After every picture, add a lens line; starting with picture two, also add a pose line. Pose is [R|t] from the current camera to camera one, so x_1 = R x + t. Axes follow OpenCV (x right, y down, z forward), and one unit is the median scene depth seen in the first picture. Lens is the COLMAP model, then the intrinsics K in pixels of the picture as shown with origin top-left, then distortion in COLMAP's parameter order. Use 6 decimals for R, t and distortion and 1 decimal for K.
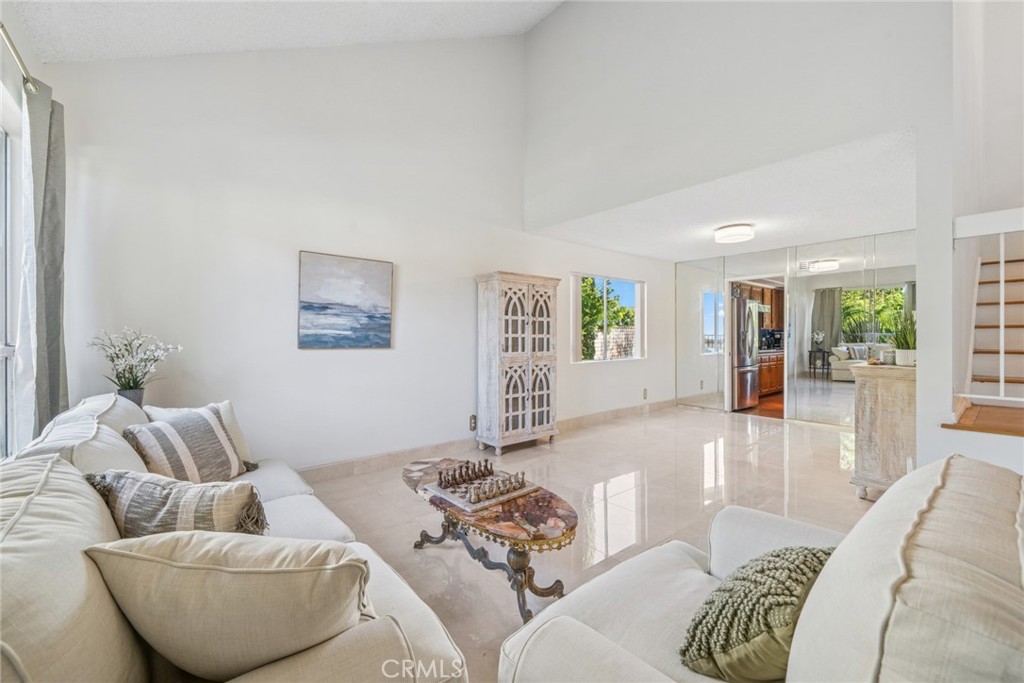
lens RADIAL K [[398.9, 0, 510.2], [0, 398.9, 339.8], [0, 0, 1]] dist [0.003128, 0.000251]
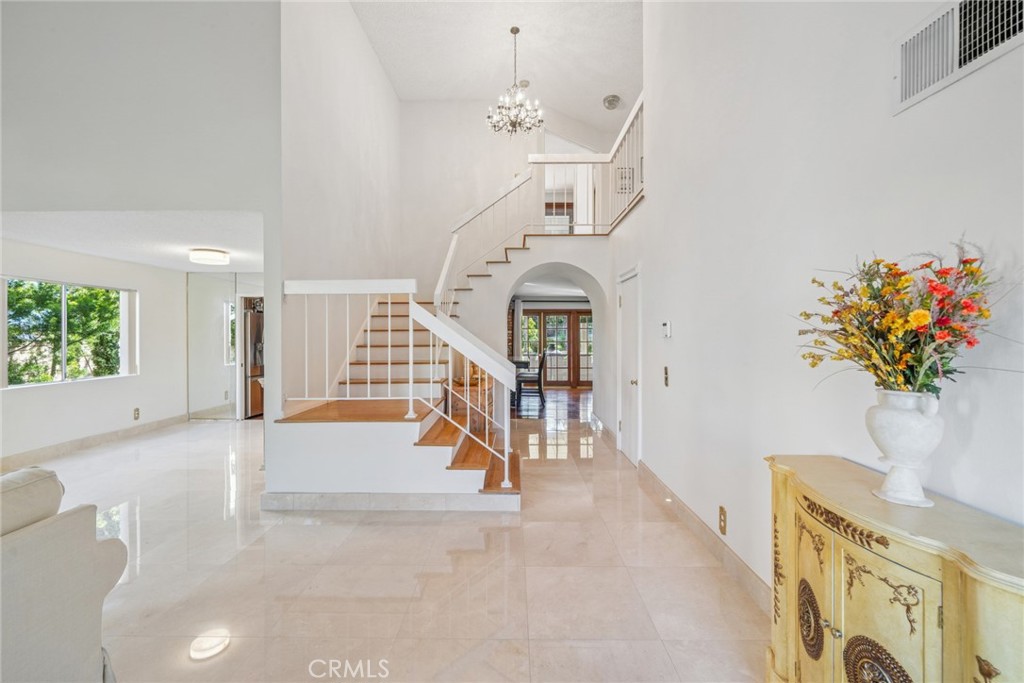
lens RADIAL K [[398.9, 0, 512.8], [0, 398.9, 337.9], [0, 0, 1]] dist [0.003128, 0.000251]
pose [[0.654382, -0.005171, 0.756146, 0.213653], [0.005509, 0.999983, 0.002070, -0.034816], [-0.756144, 0.002811, 0.654399, -0.239264]]
